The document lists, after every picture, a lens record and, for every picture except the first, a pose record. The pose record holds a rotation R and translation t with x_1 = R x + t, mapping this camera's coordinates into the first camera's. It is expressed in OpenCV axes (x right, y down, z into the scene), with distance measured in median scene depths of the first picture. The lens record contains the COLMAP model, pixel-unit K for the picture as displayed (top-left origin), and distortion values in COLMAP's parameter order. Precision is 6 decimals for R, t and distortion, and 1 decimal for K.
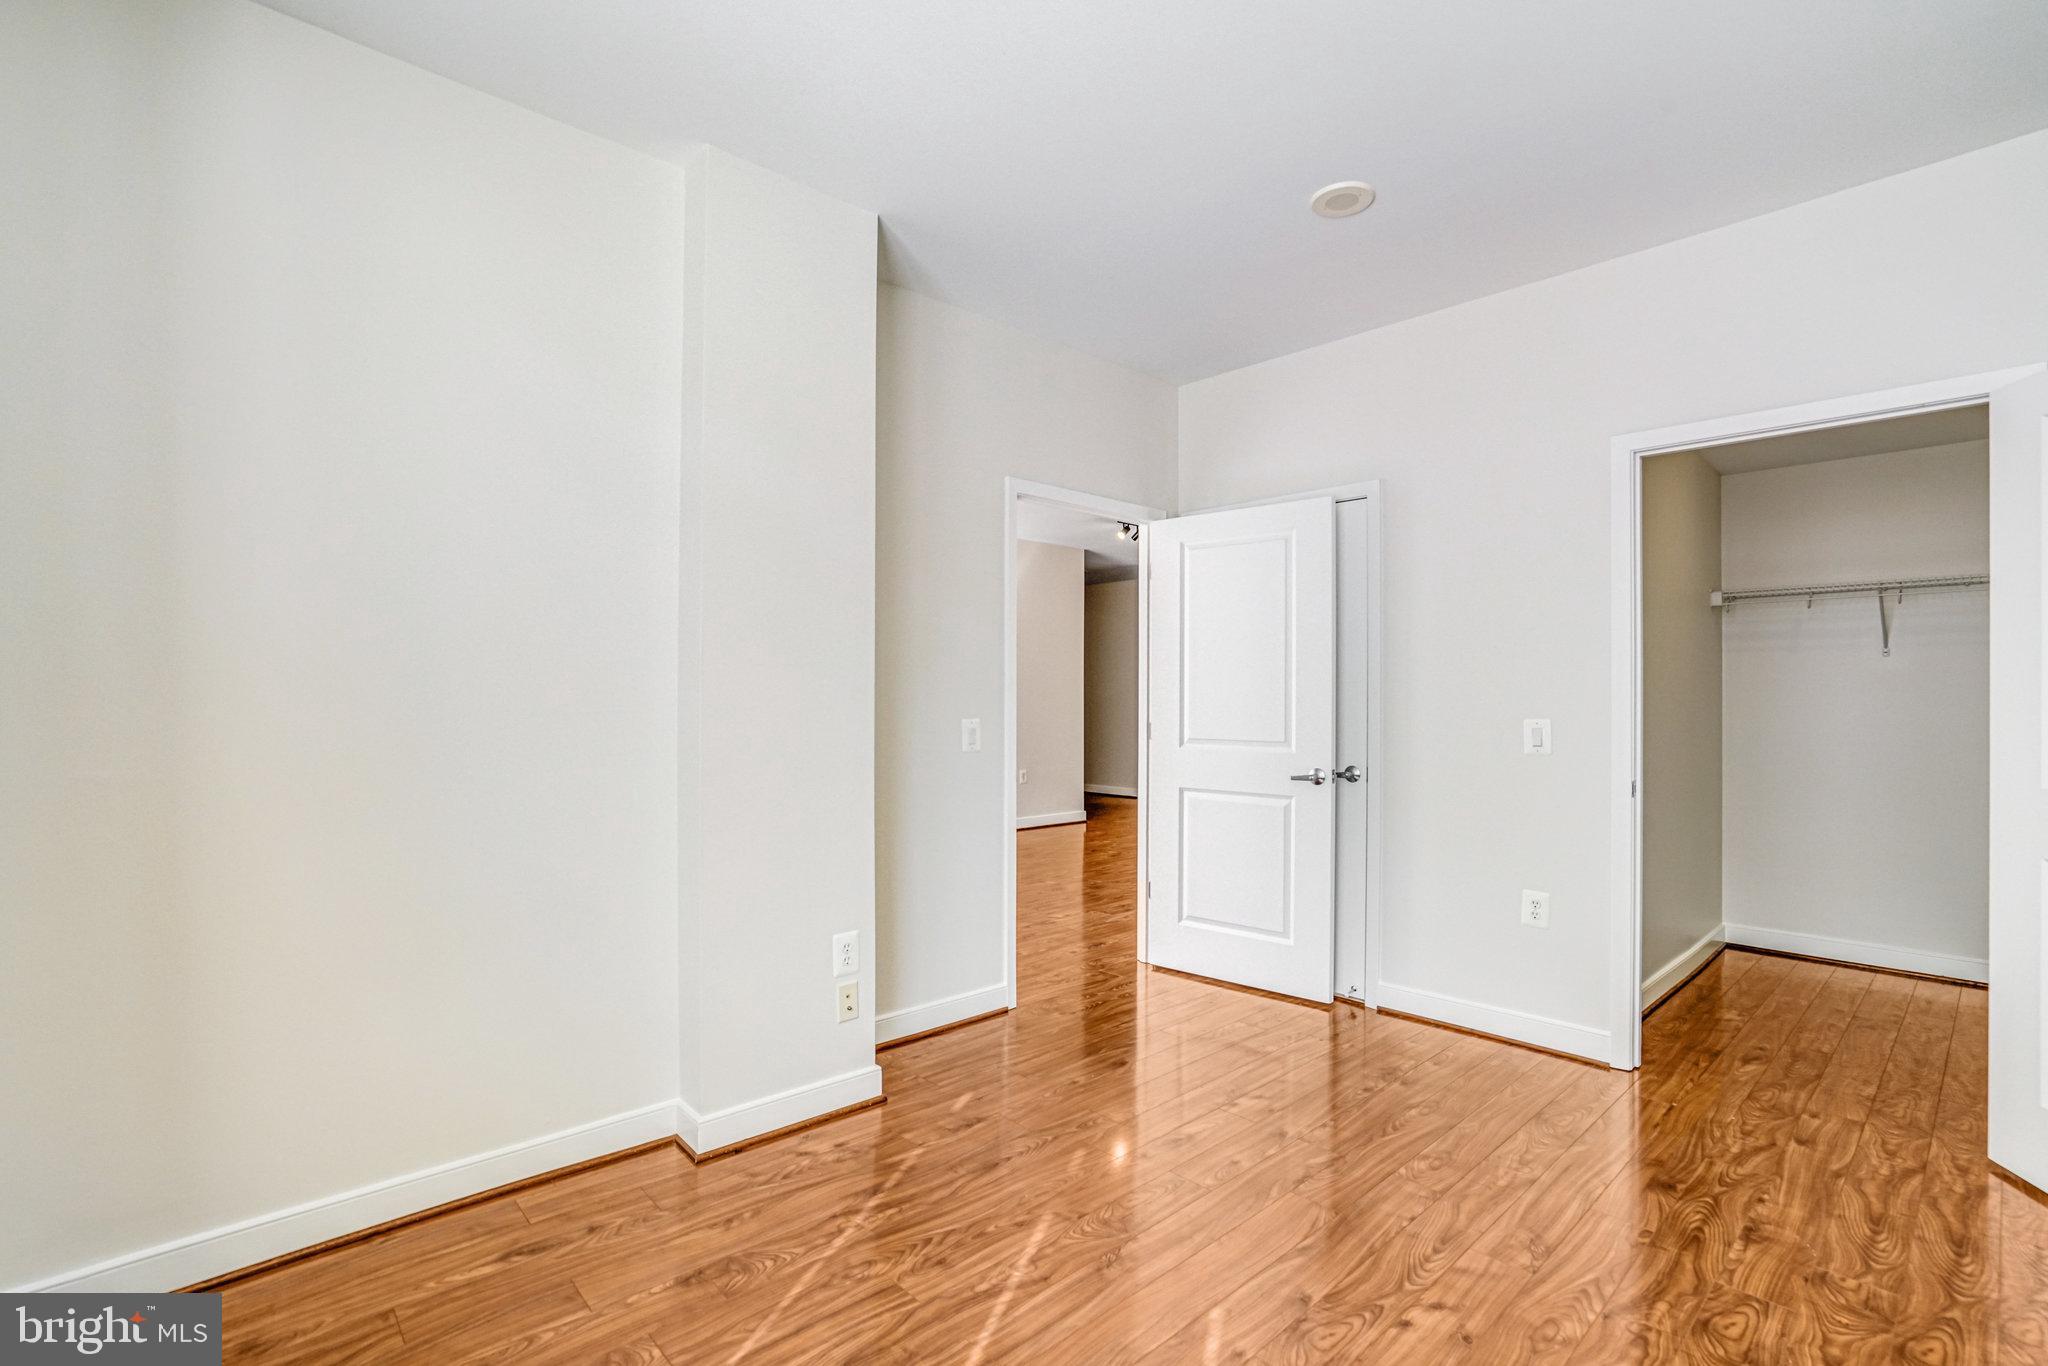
lens RADIAL K [[951.0, 0, 1023.2], [0, 951.0, 688.9], [0, 0, 1]] dist [-0.026423, 0.011990]
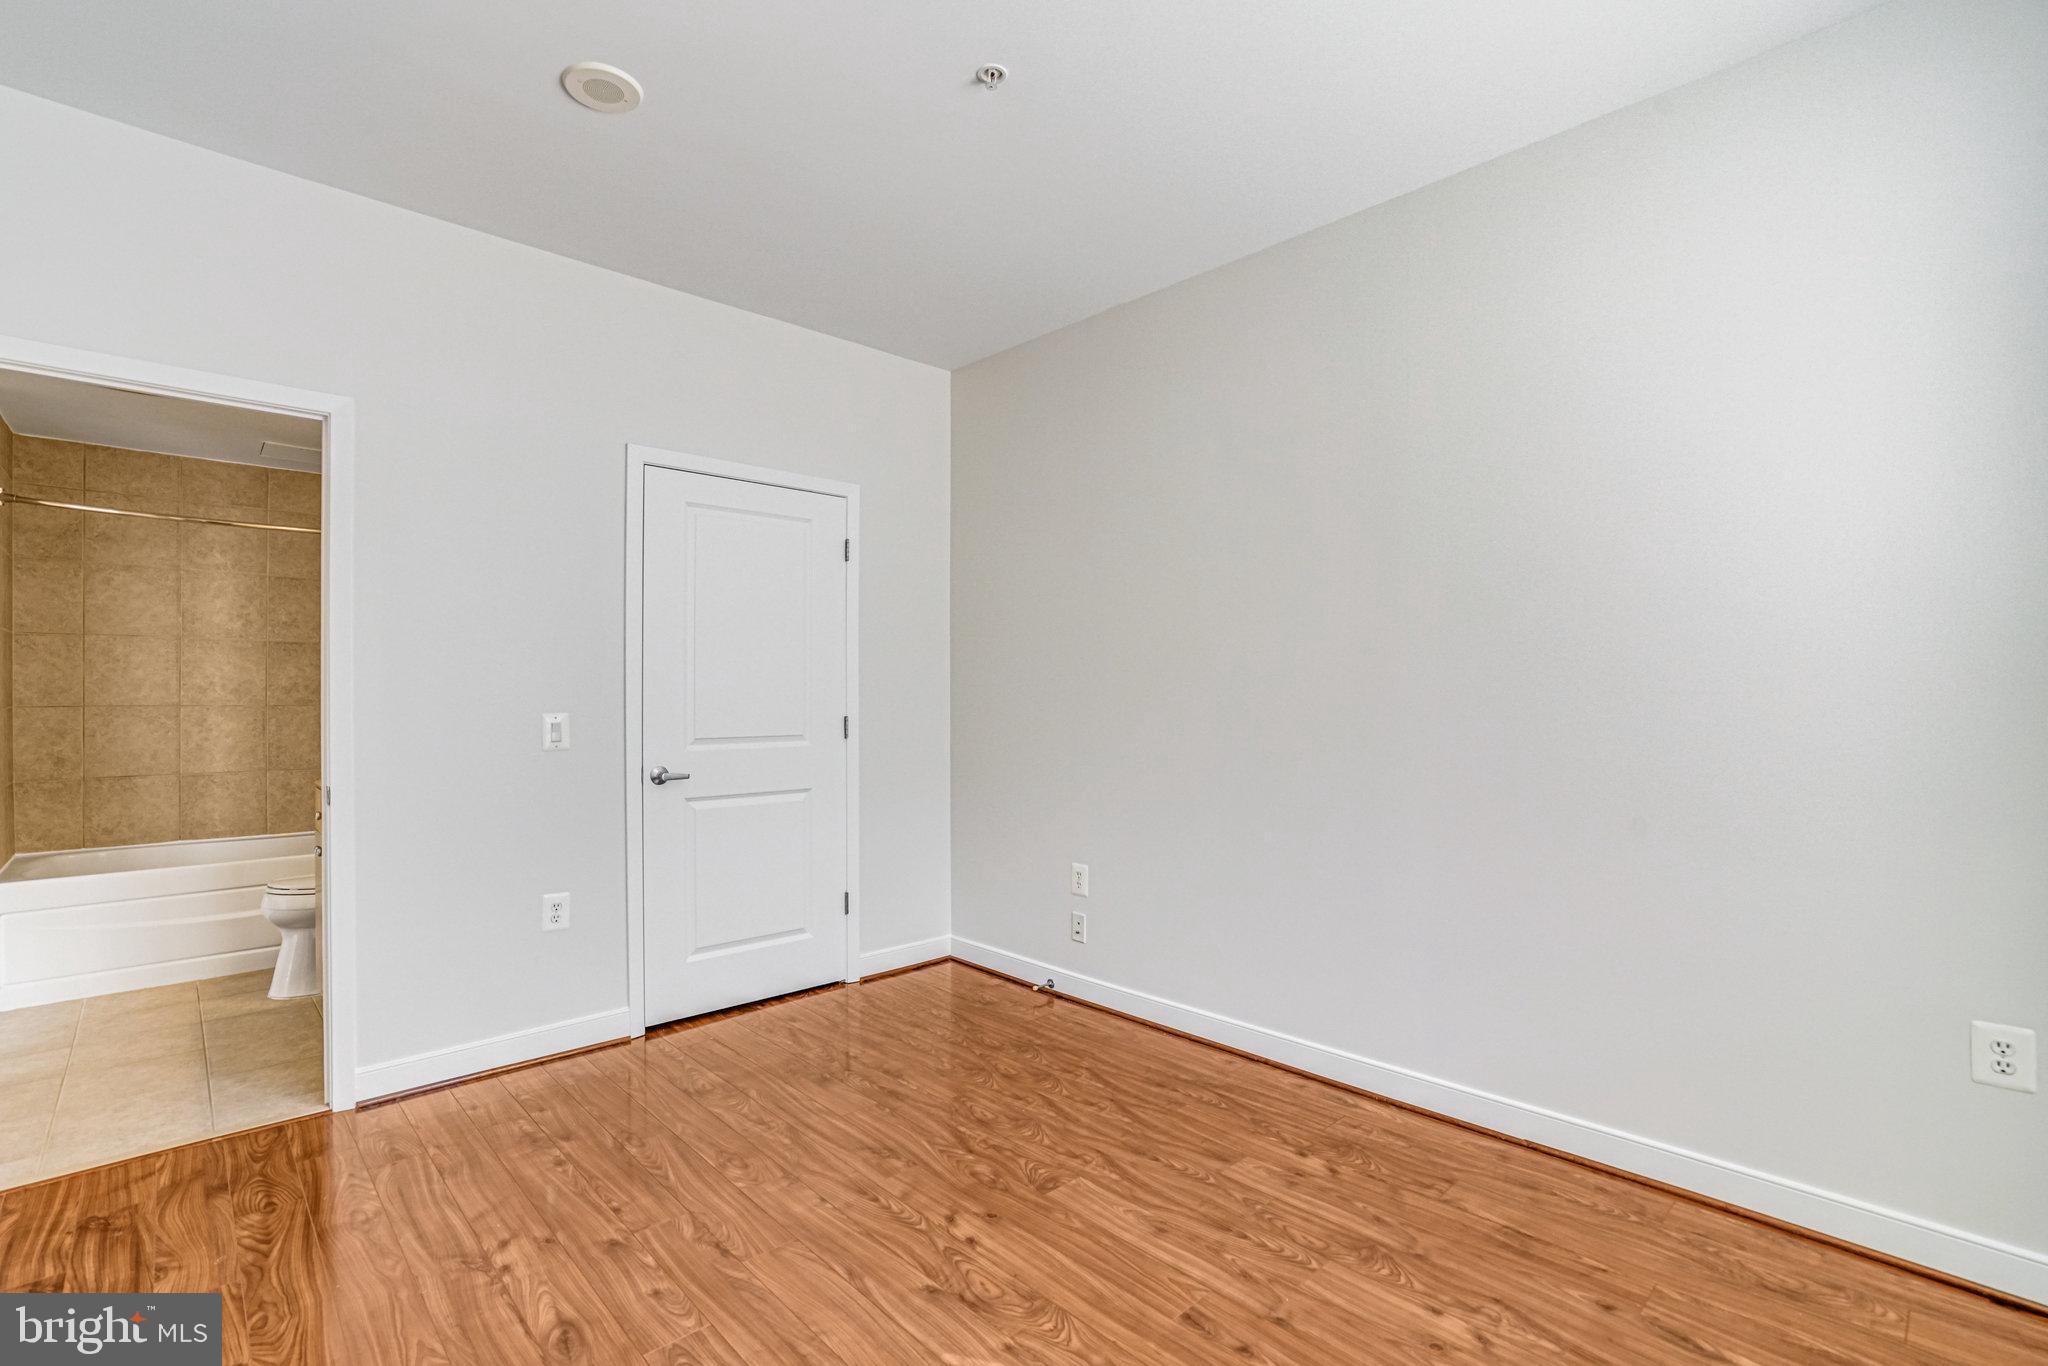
lens RADIAL K [[951.0, 0, 1013.9], [0, 951.0, 691.8], [0, 0, 1]] dist [-0.026423, 0.011990]
pose [[-0.018686, -0.001832, 0.999824, -0.561515], [-0.012375, 0.999922, 0.001601, 0.004394], [-0.999749, -0.012343, -0.018708, 0.742334]]
